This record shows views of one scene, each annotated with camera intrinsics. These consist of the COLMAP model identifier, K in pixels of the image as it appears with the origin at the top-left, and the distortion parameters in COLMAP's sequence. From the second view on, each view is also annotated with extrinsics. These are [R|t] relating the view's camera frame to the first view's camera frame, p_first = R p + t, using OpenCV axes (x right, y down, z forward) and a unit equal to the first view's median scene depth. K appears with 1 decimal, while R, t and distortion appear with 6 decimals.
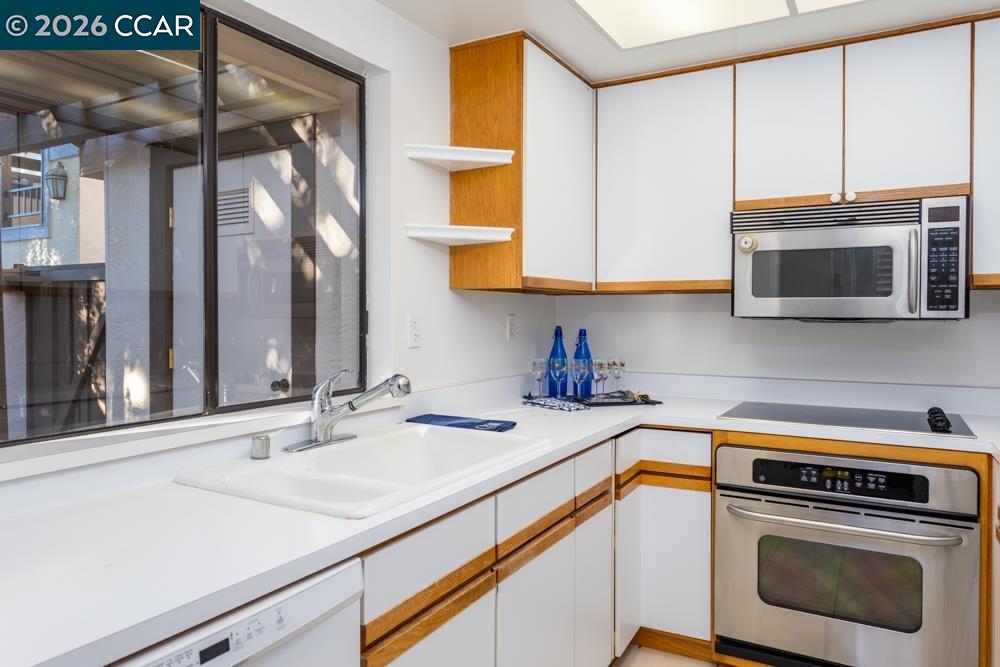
lens RADIAL K [[683.6, 0, 498.7], [0, 683.6, 326.4], [0, 0, 1]] dist [0.001176, 0.004626]
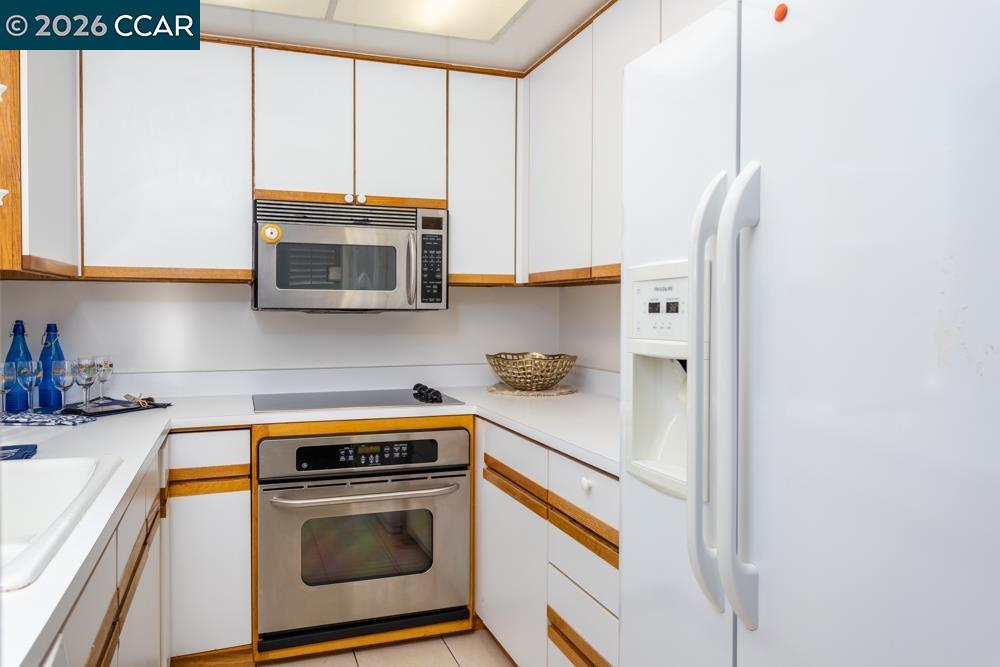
lens RADIAL K [[729.5, 0, 499.7], [0, 729.5, 332.0], [0, 0, 1]] dist [0.007472, 0.004126]
pose [[0.650487, -0.024886, 0.759110, -0.241977], [0.012636, 0.999679, 0.021944, 0.001663], [-0.759413, -0.004682, 0.650592, 0.064263]]
